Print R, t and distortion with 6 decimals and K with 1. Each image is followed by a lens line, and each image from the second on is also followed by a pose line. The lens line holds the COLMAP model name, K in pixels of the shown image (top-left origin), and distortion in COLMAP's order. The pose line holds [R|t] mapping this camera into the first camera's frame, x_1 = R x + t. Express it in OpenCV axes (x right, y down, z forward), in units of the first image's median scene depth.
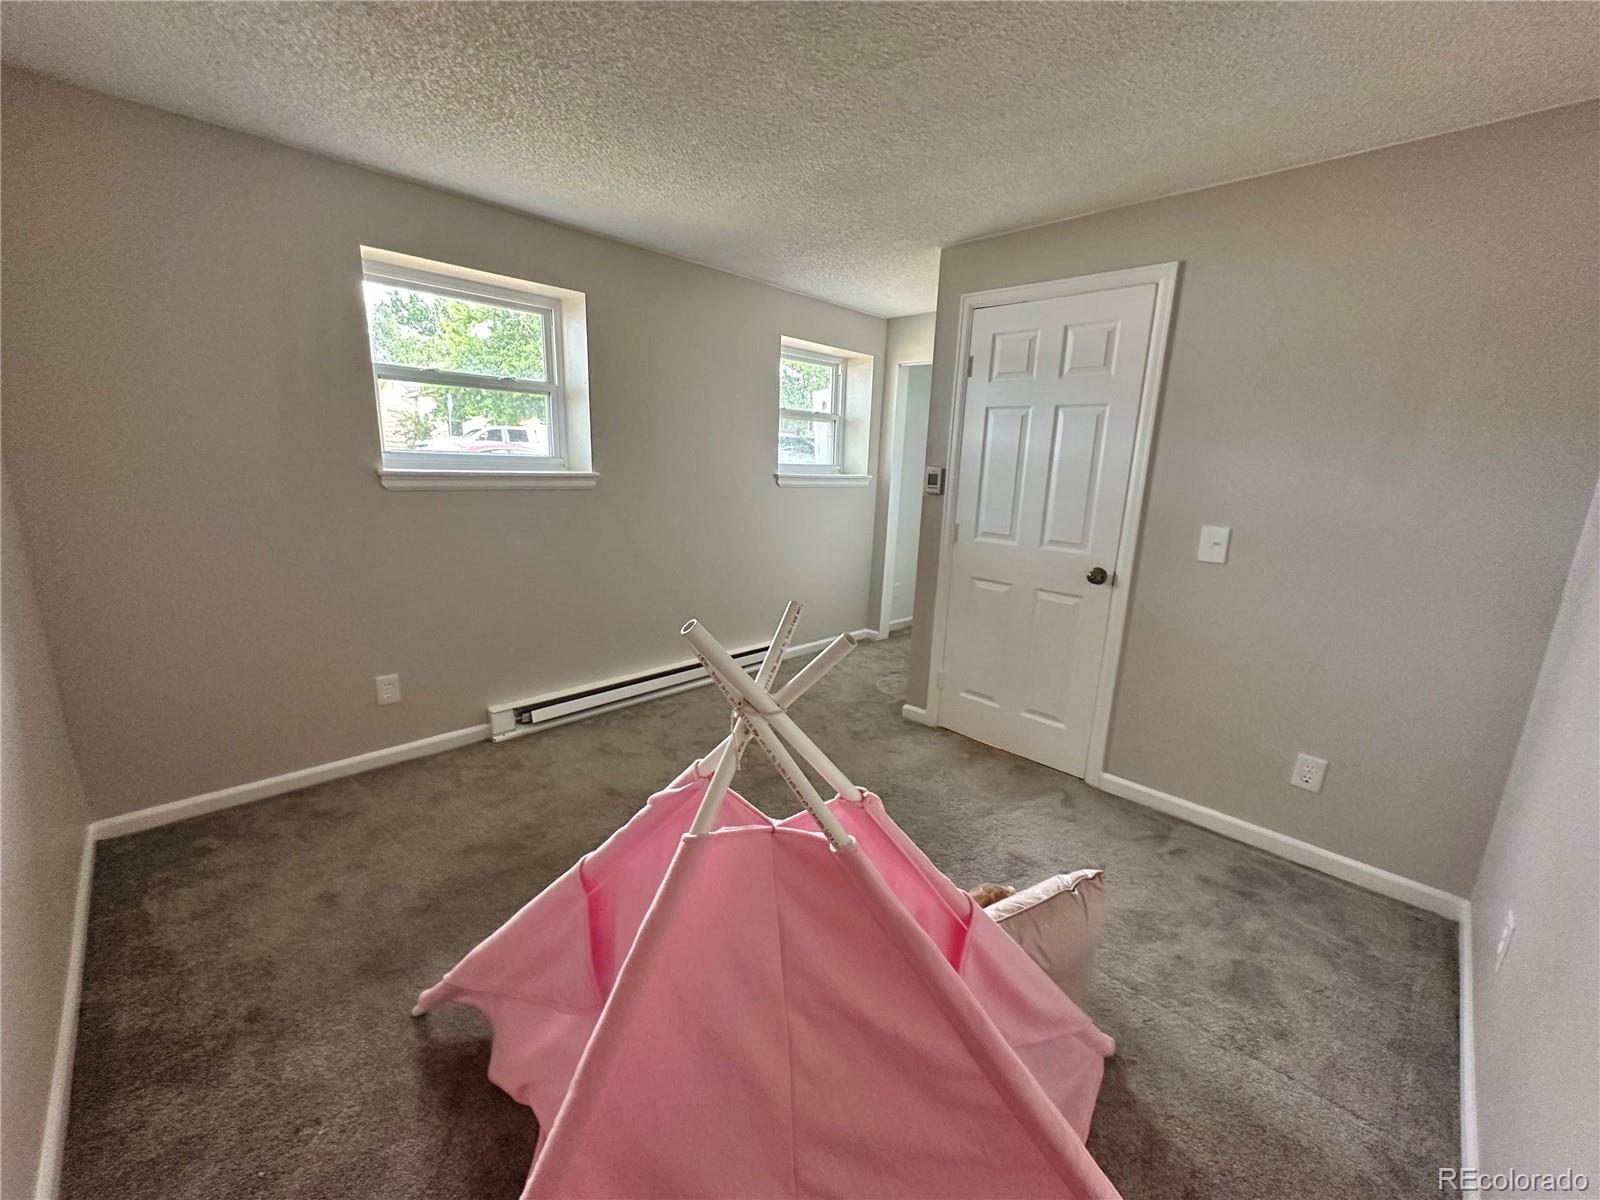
lens RADIAL K [[637.5, 0, 796.7], [0, 637.5, 601.5], [0, 0, 1]] dist [-0.002868, 0.000766]
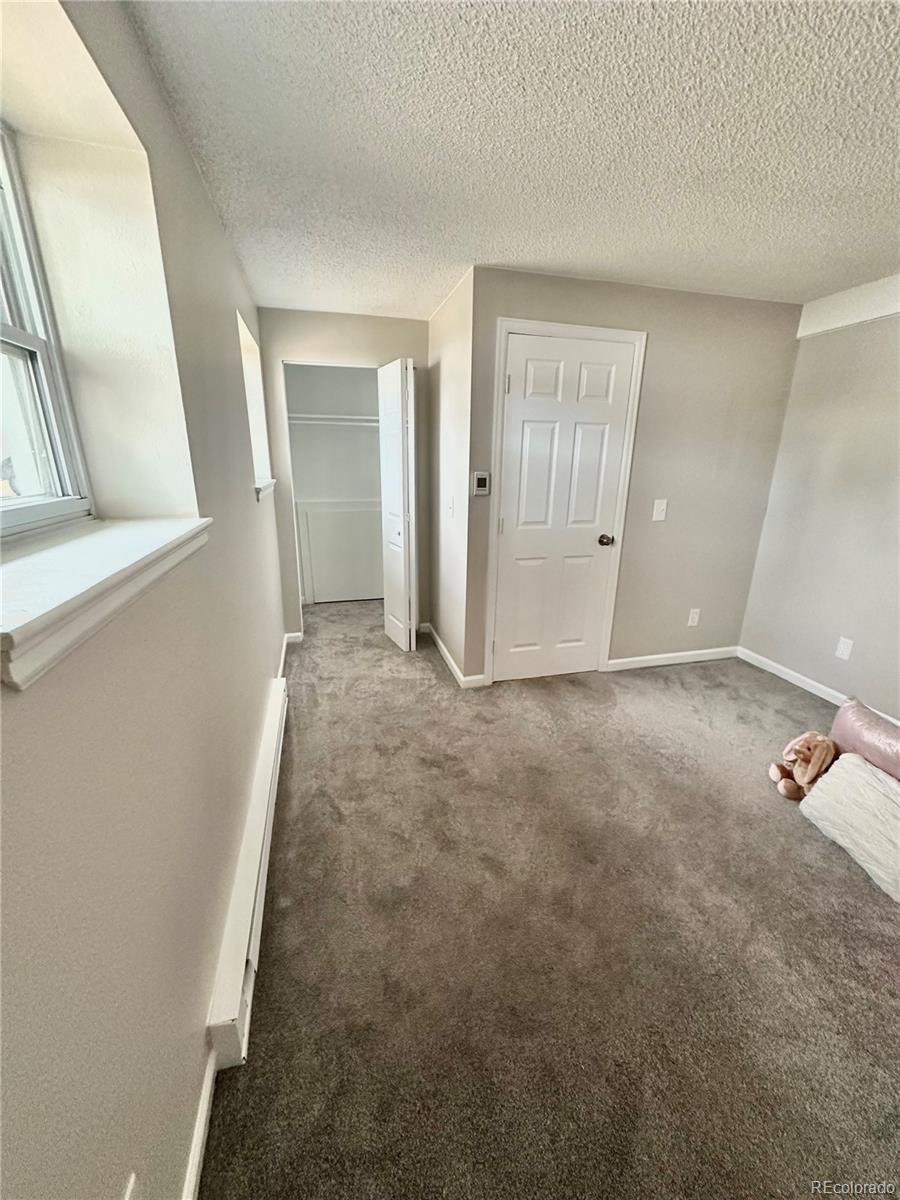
lens RADIAL K [[478.1, 0, 452.1], [0, 478.1, 600.5], [0, 0, 1]] dist [-0.002868, 0.000766]
pose [[0.498574, -0.277525, 0.821221, -0.627278], [0.196549, 0.958884, 0.204719, -0.190166], [-0.844271, 0.059342, 0.532621, 0.653925]]
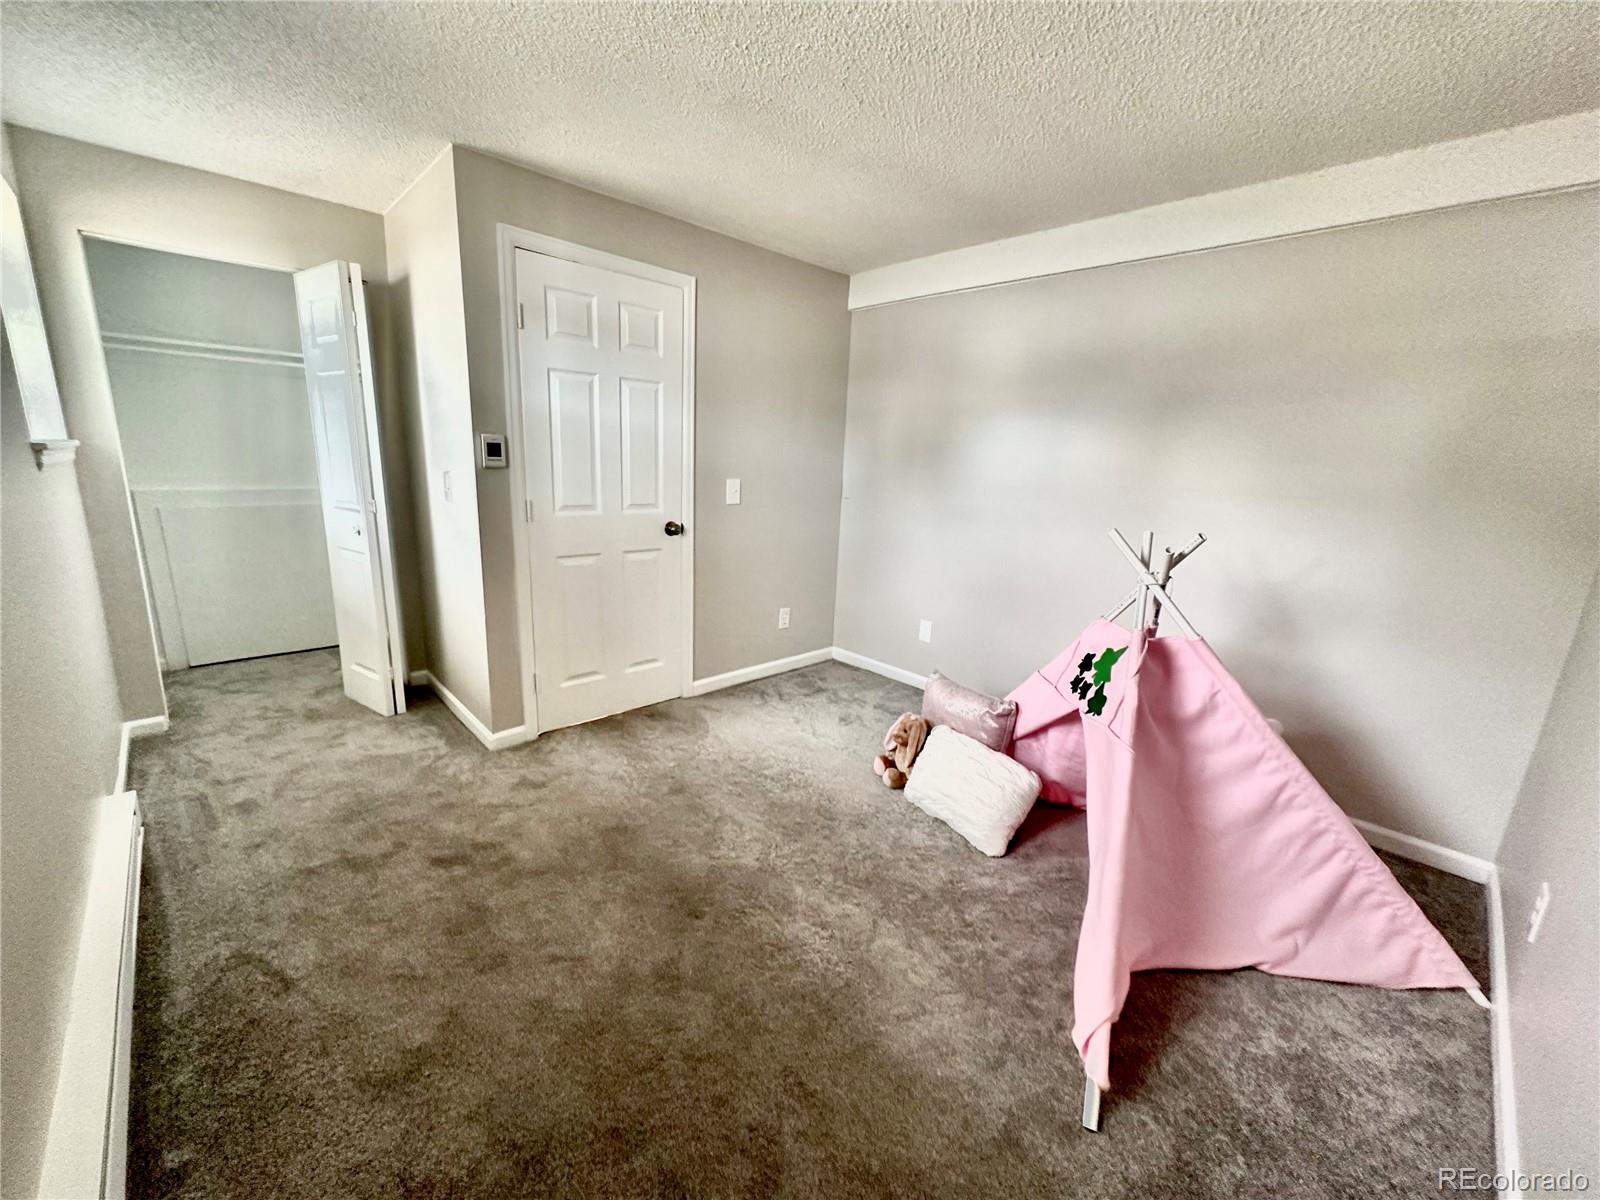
lens RADIAL K [[637.5, 0, 802.4], [0, 637.5, 603.7], [0, 0, 1]] dist [-0.002868, 0.000766]
pose [[0.019284, -0.255945, 0.966499, -0.661945], [0.181737, 0.951472, 0.248339, -0.146871], [-0.983158, 0.170860, 0.064863, 0.650876]]
